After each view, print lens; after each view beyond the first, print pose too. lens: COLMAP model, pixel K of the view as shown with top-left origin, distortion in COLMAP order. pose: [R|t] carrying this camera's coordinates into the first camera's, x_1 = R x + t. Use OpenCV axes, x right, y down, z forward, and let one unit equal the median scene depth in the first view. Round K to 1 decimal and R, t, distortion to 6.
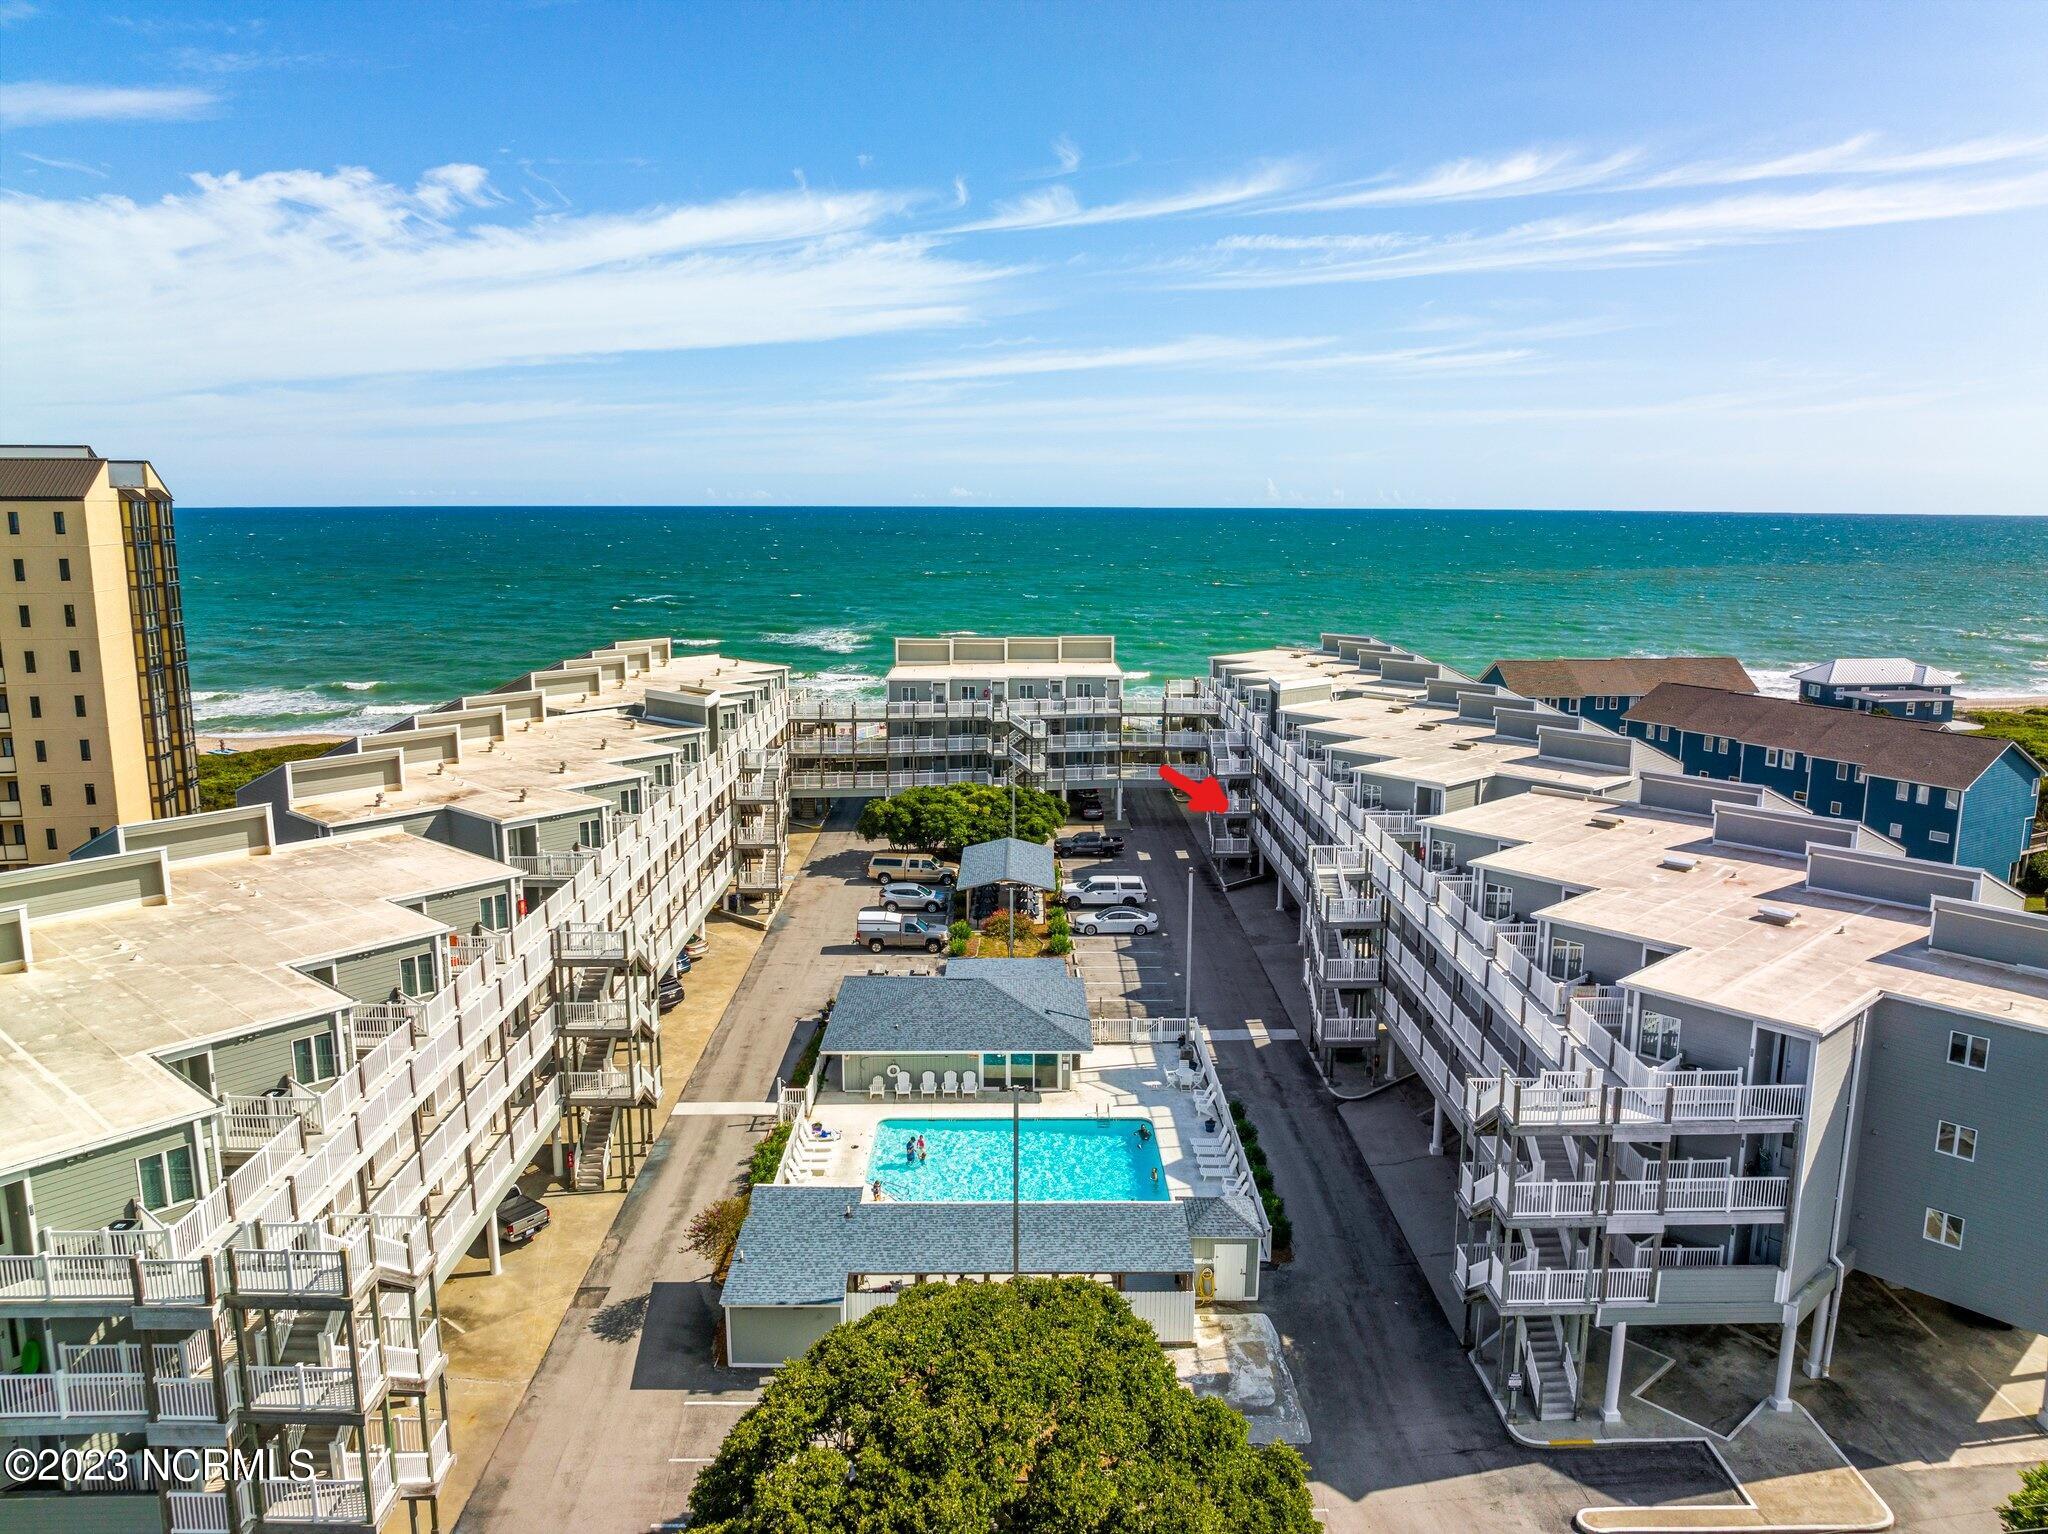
lens RADIAL K [[1448.2, 0, 1024.0], [0, 1448.2, 767.0], [0, 0, 1]] dist [-0.070118, 0.041099]
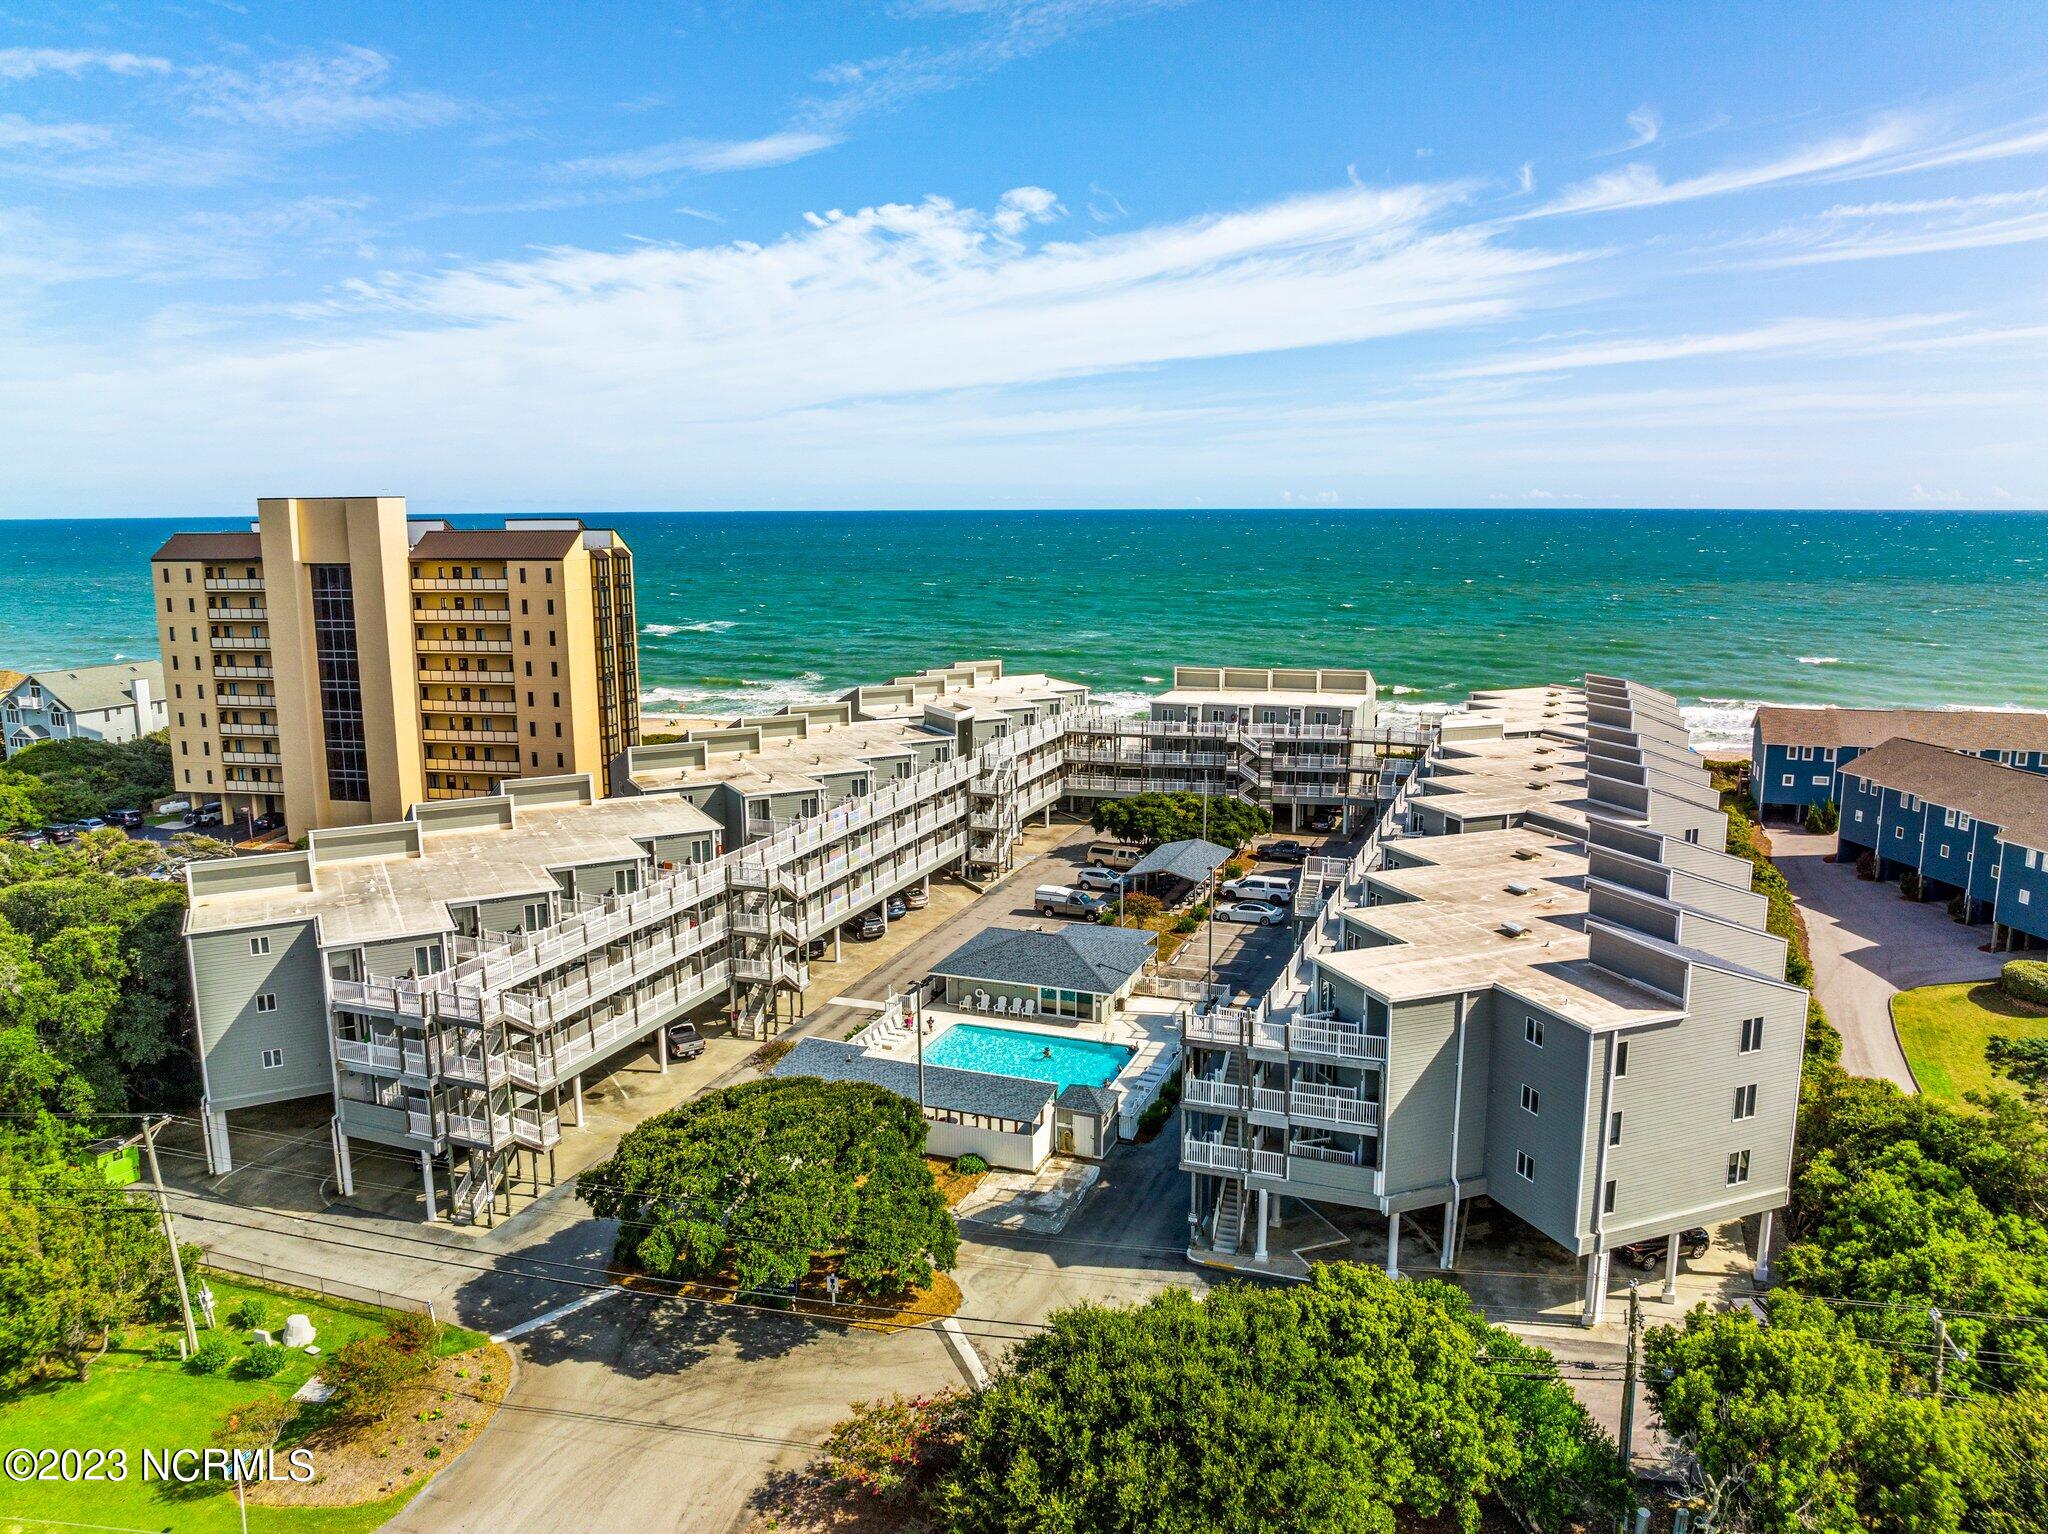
lens RADIAL K [[1475.9, 0, 1024.0], [0, 1475.9, 767.0], [0, 0, 1]] dist [-0.009581, -0.030786]
pose [[0.927572, 0.057639, -0.369172, 0.299419], [-0.058265, 0.998256, 0.009463, -0.014041], [0.369074, 0.012732, 0.929313, -0.197530]]
